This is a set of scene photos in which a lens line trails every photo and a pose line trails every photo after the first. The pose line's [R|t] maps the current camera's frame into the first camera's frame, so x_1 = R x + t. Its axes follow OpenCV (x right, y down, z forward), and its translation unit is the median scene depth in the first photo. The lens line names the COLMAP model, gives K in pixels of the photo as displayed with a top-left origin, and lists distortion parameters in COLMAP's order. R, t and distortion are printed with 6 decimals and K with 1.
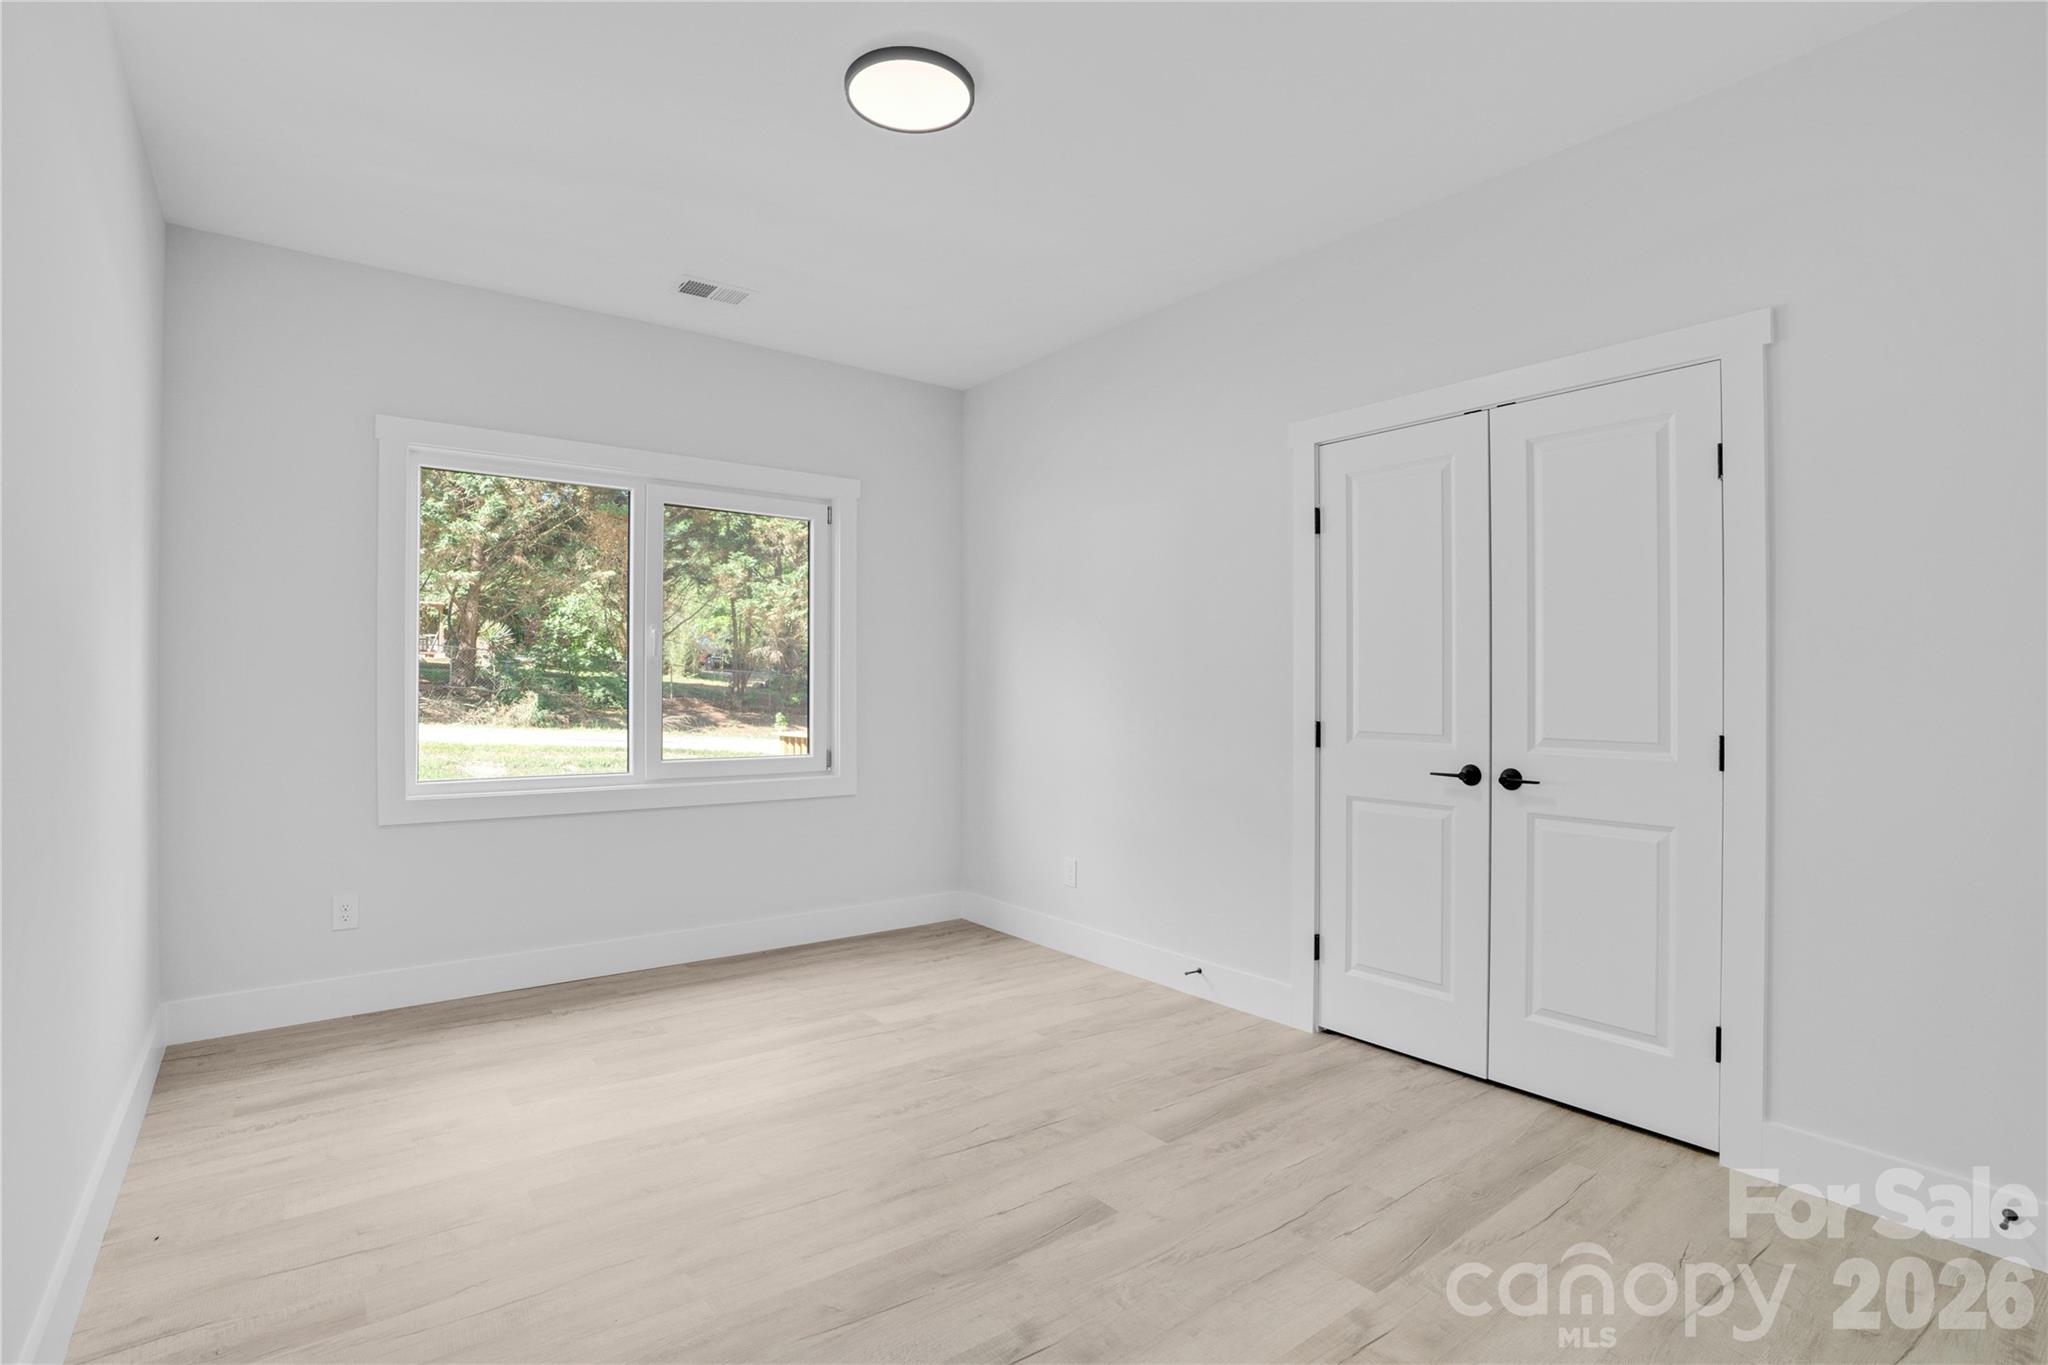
lens RADIAL K [[970.6, 0, 1011.1], [0, 970.6, 678.5], [0, 0, 1]] dist [-0.063072, 0.018431]
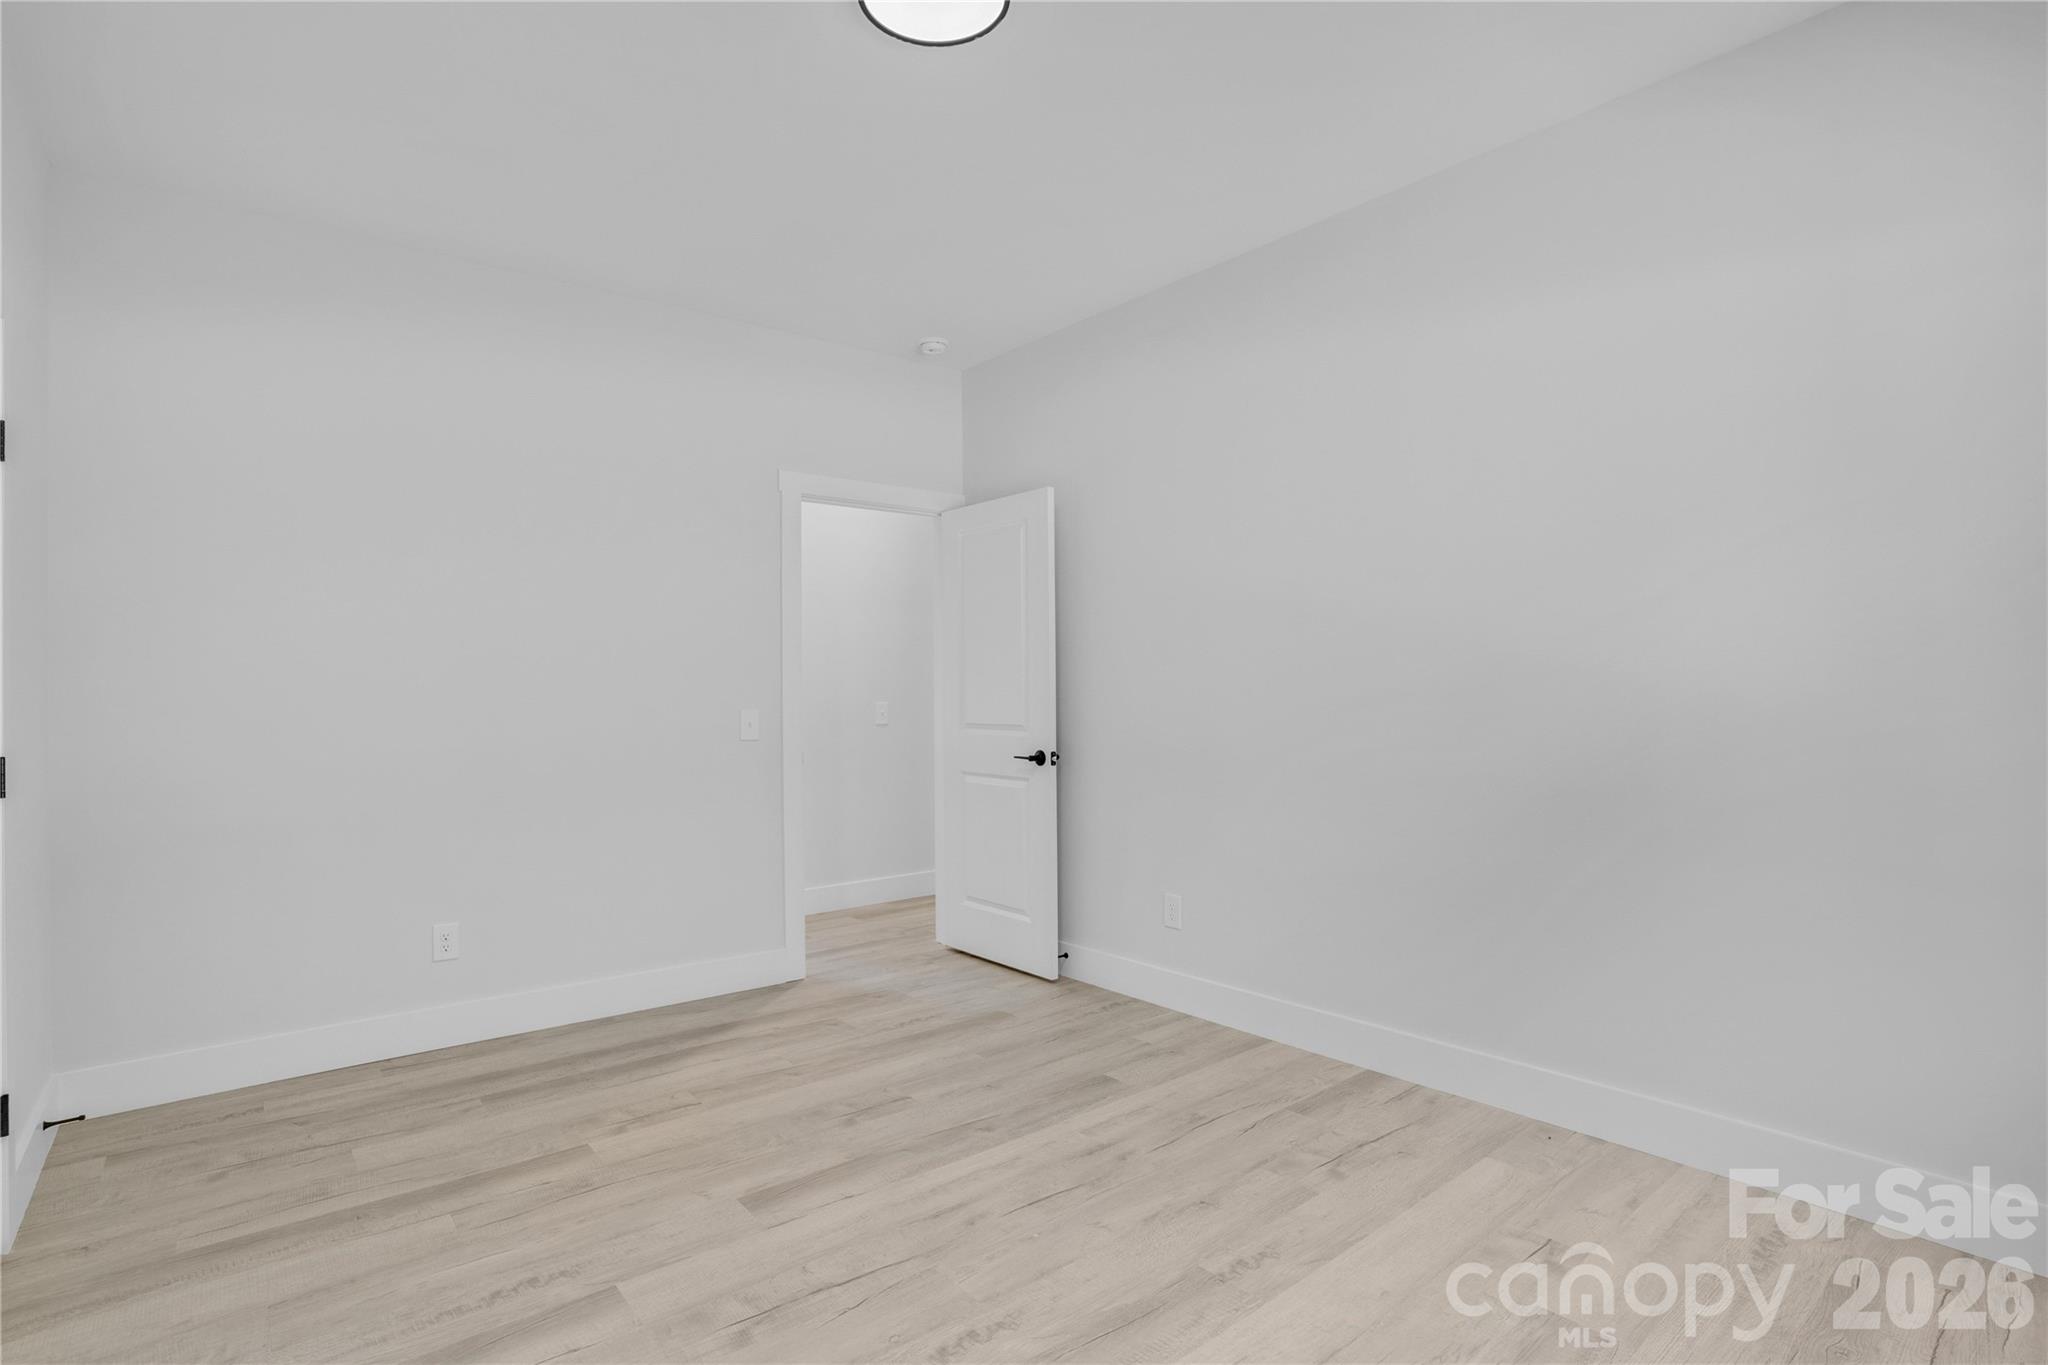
lens RADIAL K [[970.6, 0, 1025.9], [0, 970.6, 684.9], [0, 0, 1]] dist [-0.063072, 0.018431]
pose [[-0.998823, 0.008259, -0.047802, -0.156280], [0.009064, 0.999820, -0.016638, 0.015483], [0.047656, -0.017052, -0.998718, 2.031368]]
